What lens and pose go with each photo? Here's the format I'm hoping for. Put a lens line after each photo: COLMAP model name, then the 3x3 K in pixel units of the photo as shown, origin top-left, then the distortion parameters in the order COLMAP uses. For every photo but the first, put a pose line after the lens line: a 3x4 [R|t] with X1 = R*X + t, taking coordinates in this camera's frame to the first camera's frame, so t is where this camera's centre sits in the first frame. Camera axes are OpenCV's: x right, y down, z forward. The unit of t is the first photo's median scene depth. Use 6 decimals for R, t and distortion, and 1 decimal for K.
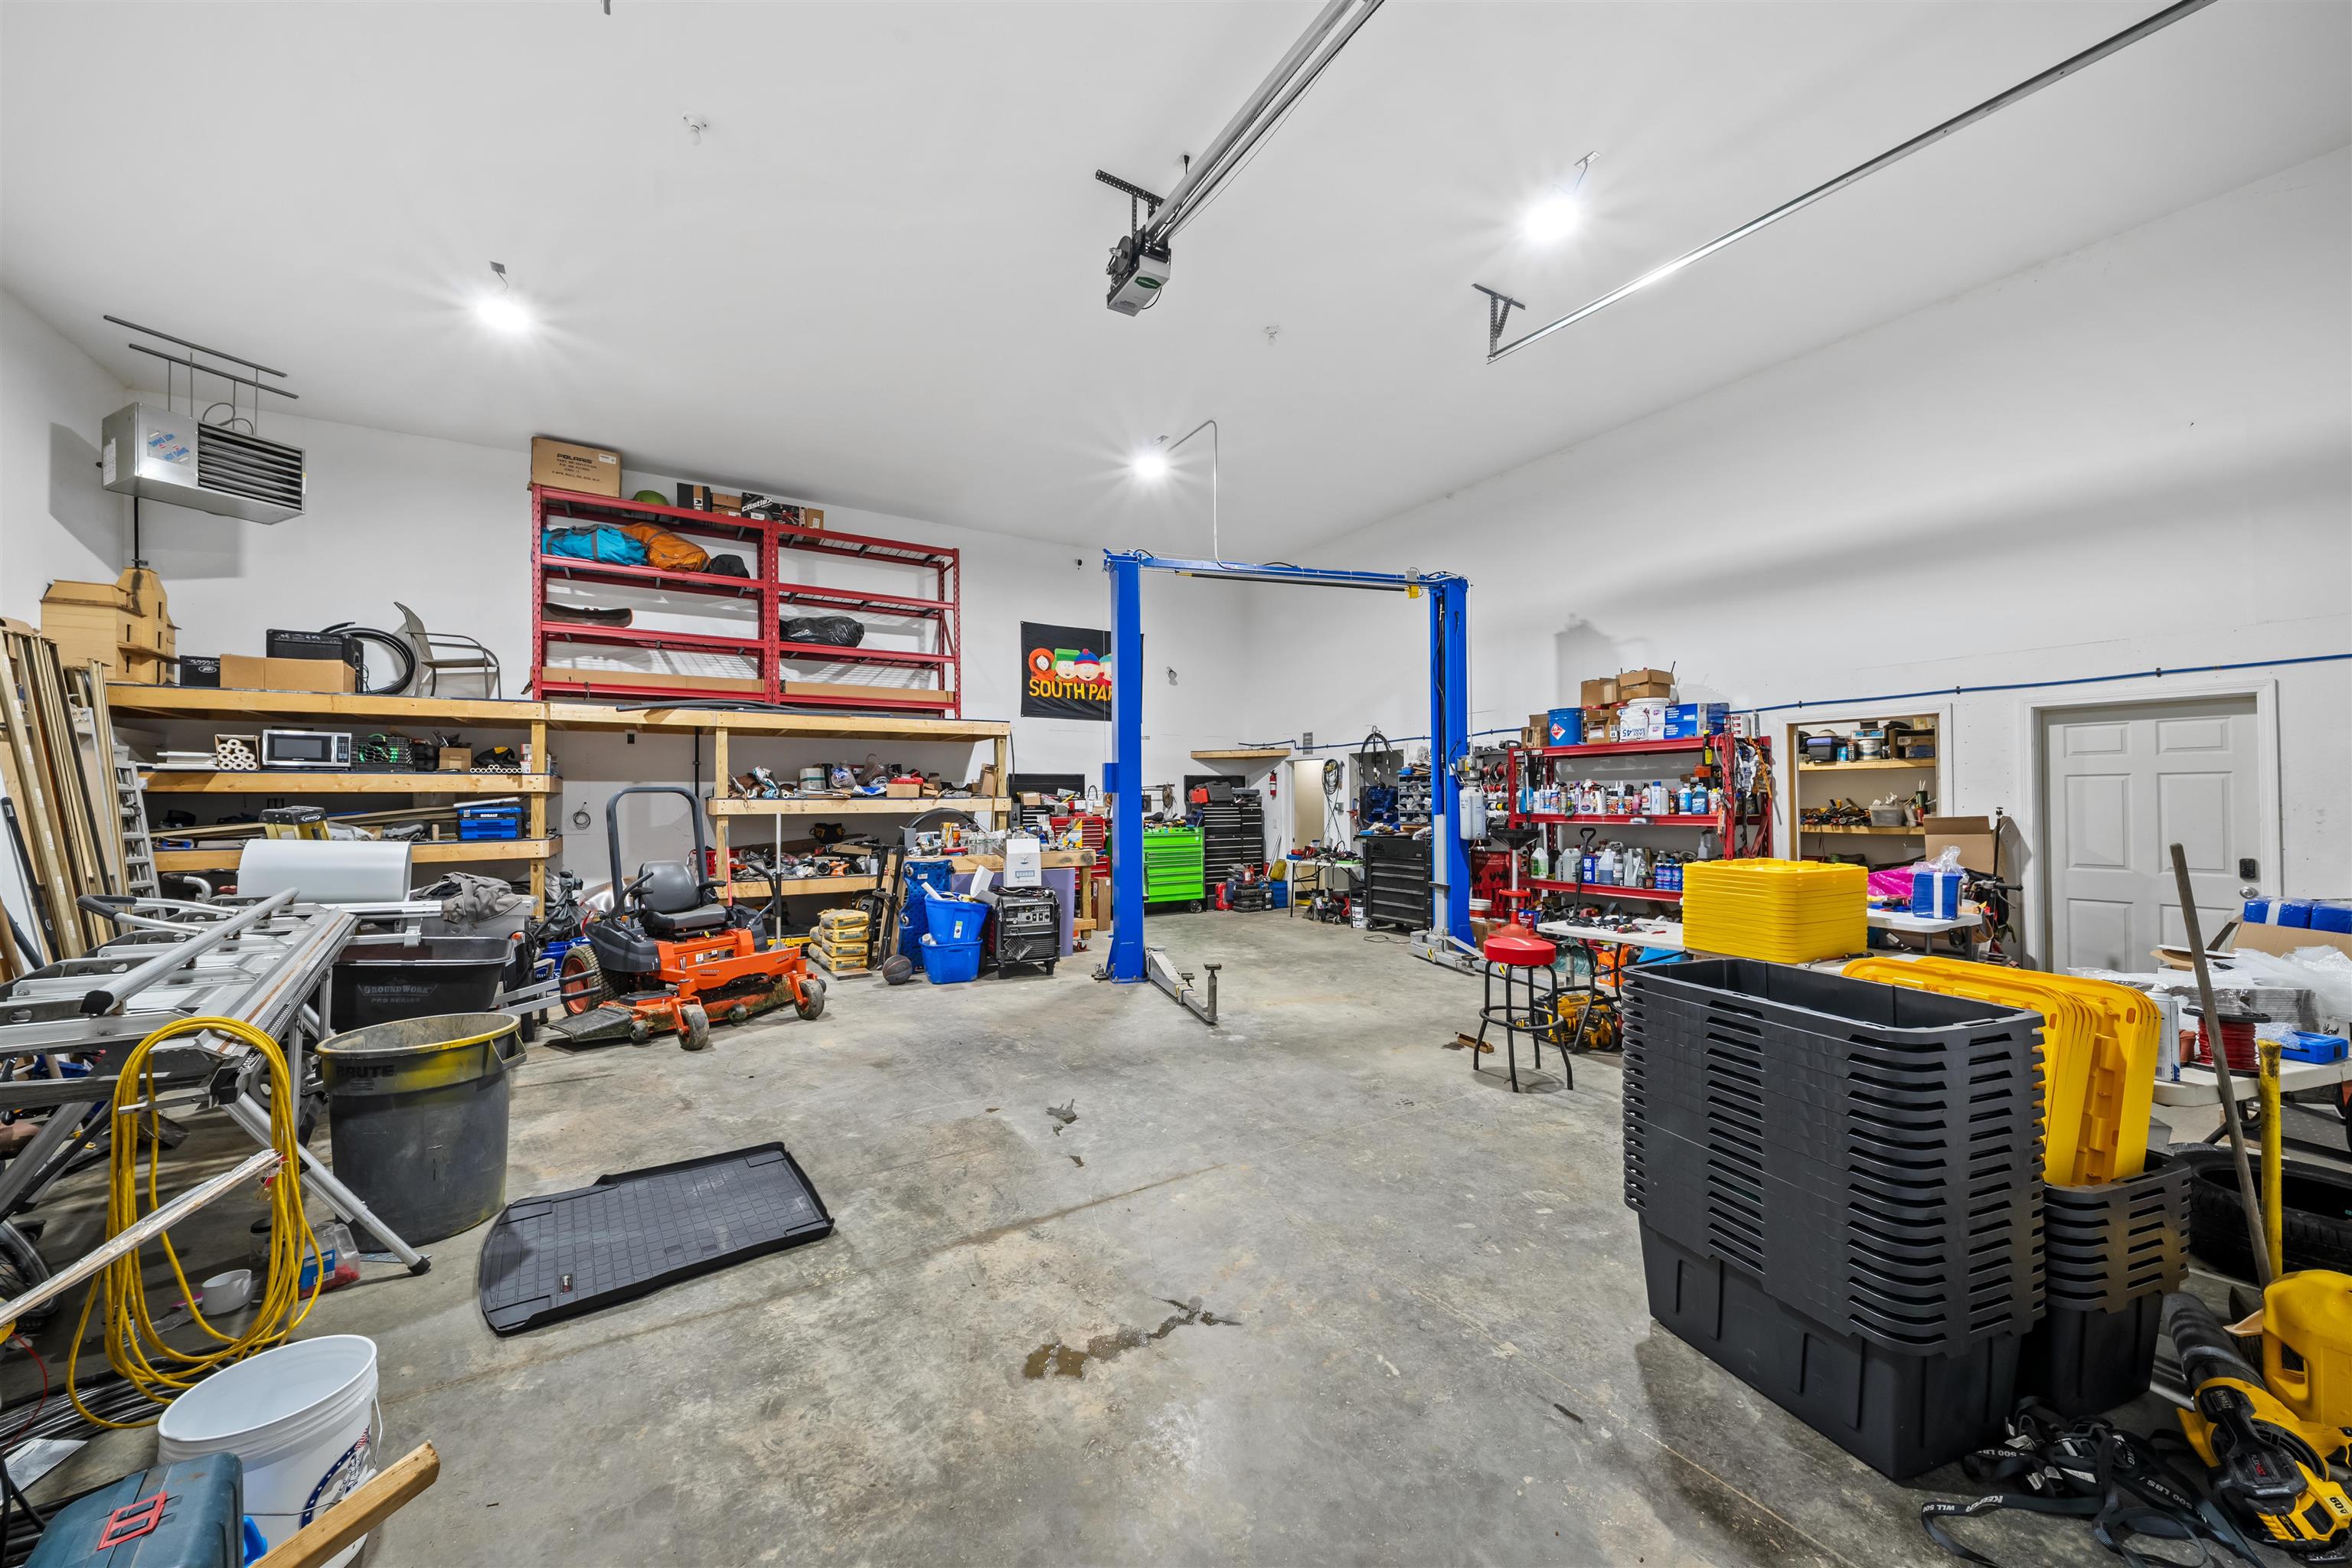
lens RADIAL K [[842.1, 0, 1173.7], [0, 842.1, 789.9], [0, 0, 1]] dist [-0.001504, -0.000188]
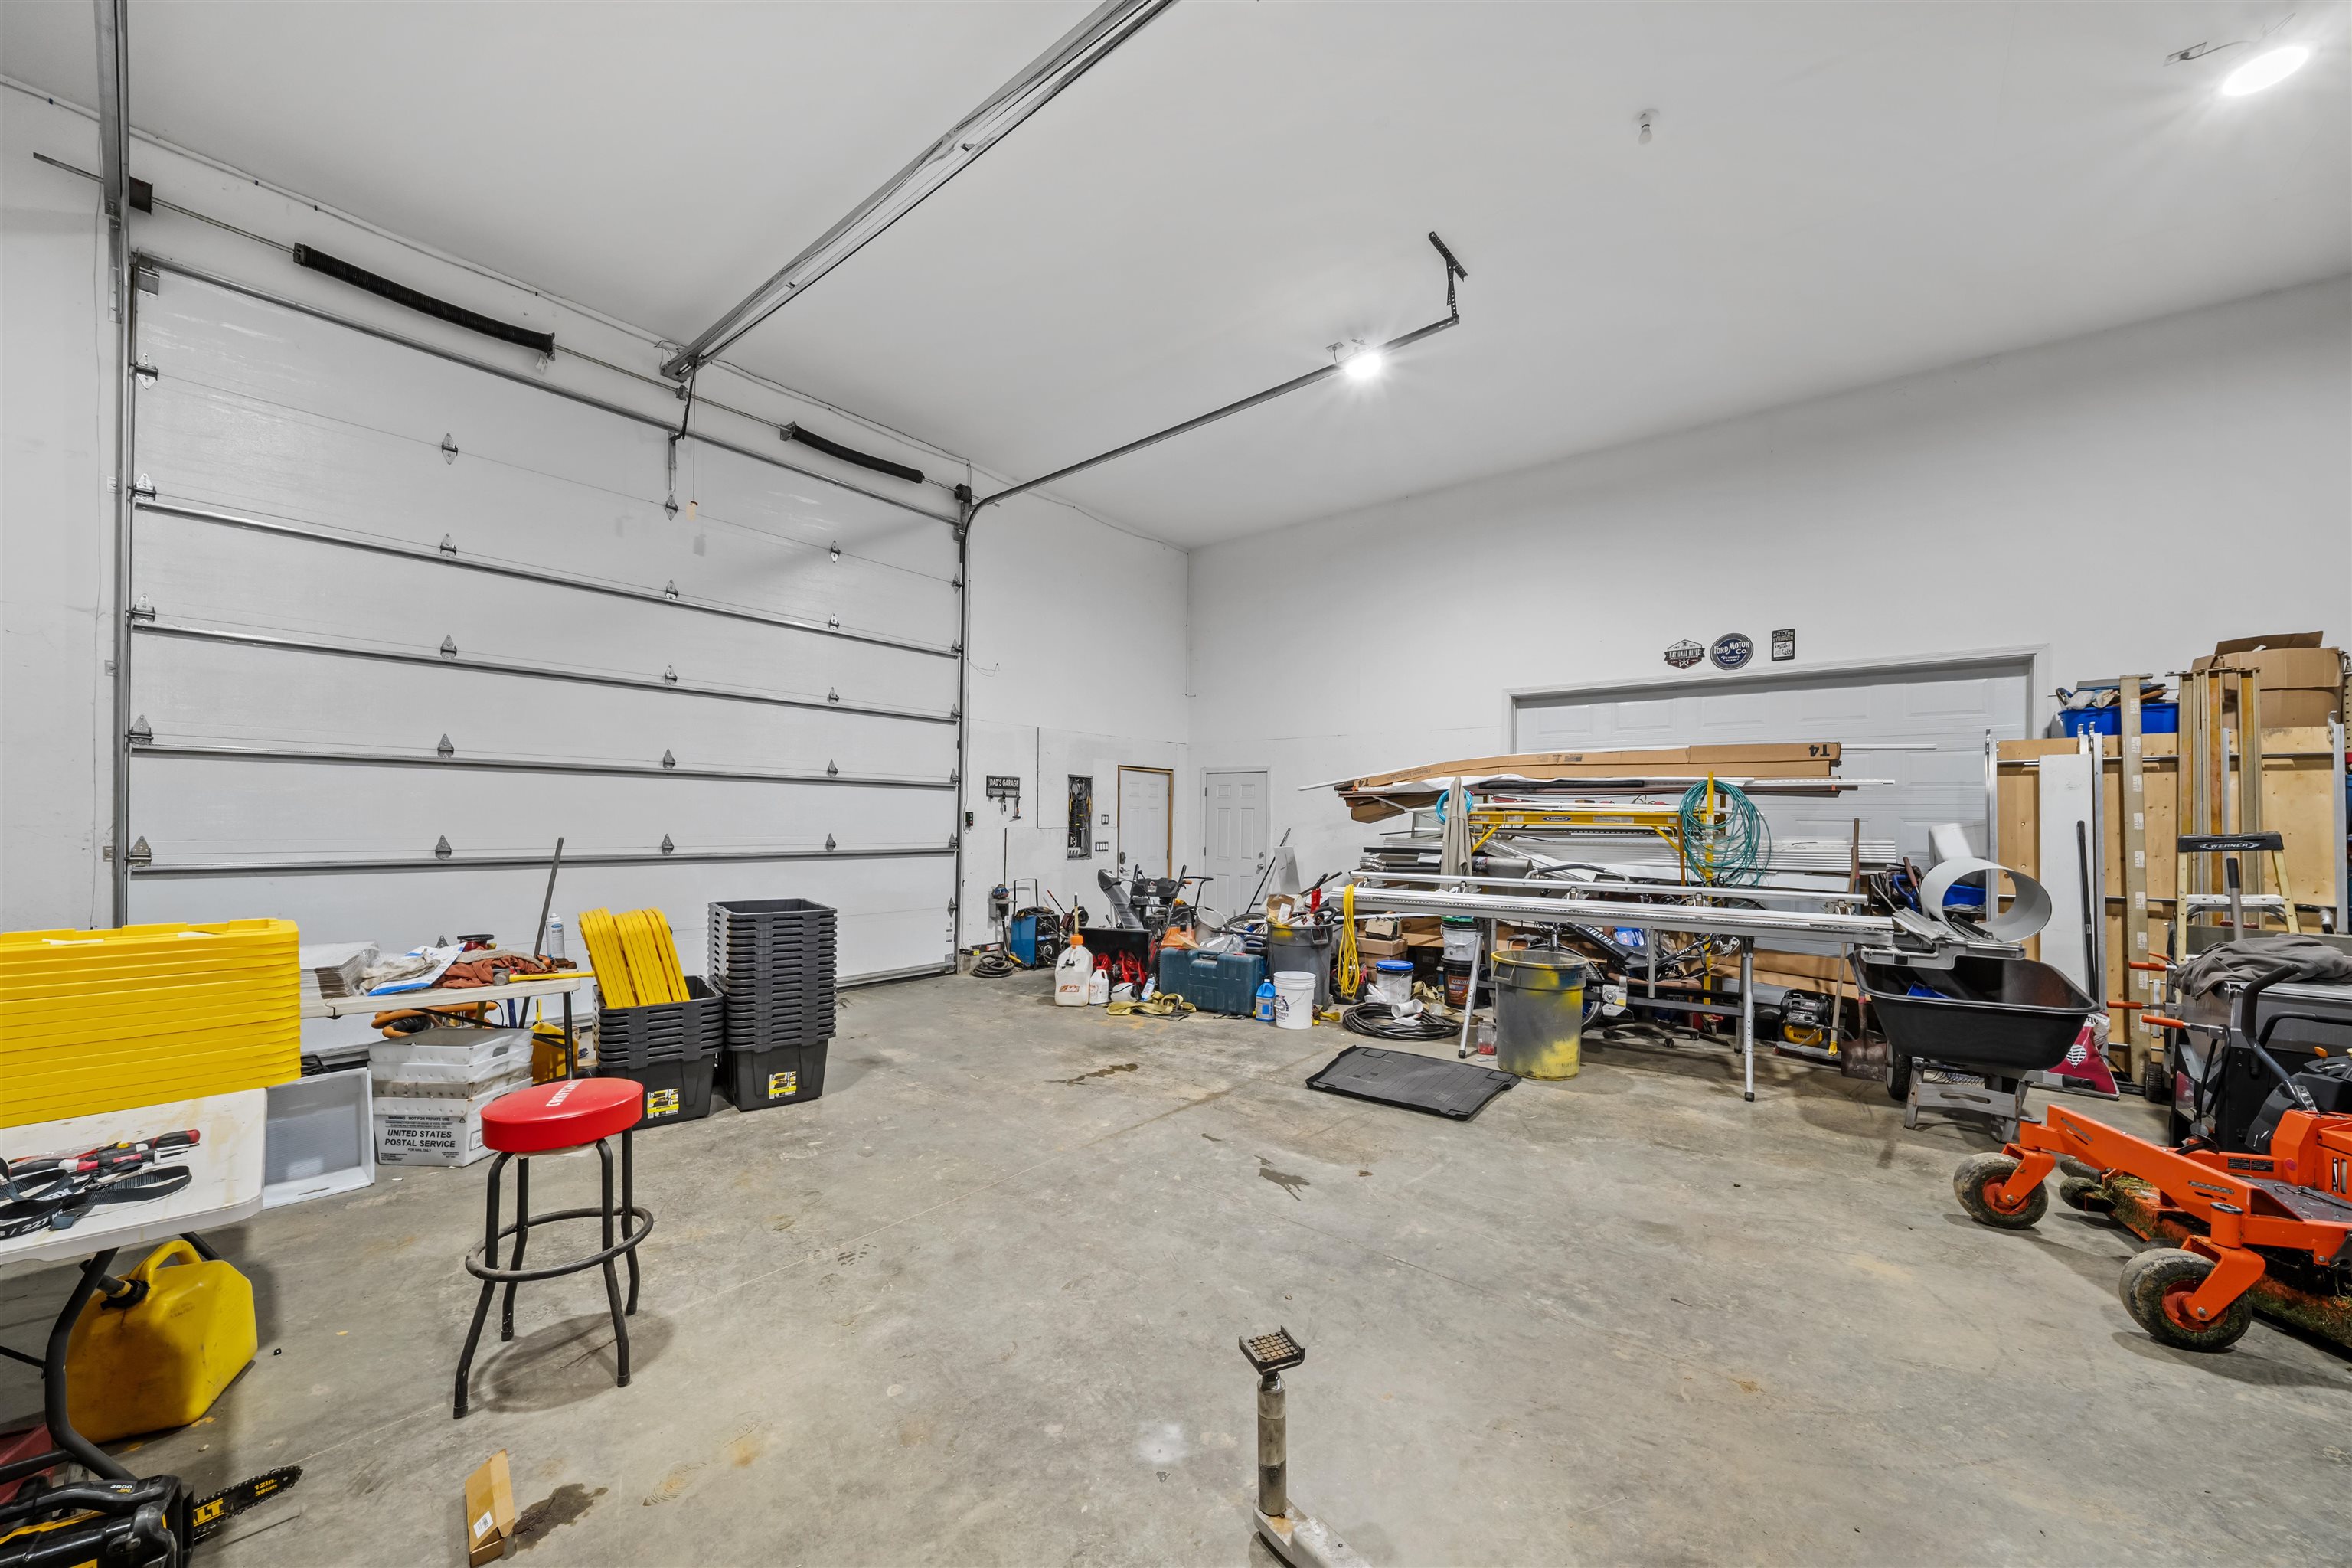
lens RADIAL K [[842.1, 0, 1181.4], [0, 842.1, 803.6], [0, 0, 1]] dist [-0.001504, -0.000188]
pose [[-0.946846, -0.010625, -0.321511, 0.293896], [-0.001444, 0.999585, -0.028781, 0.026409], [0.321683, -0.026786, -0.946468, 2.101888]]
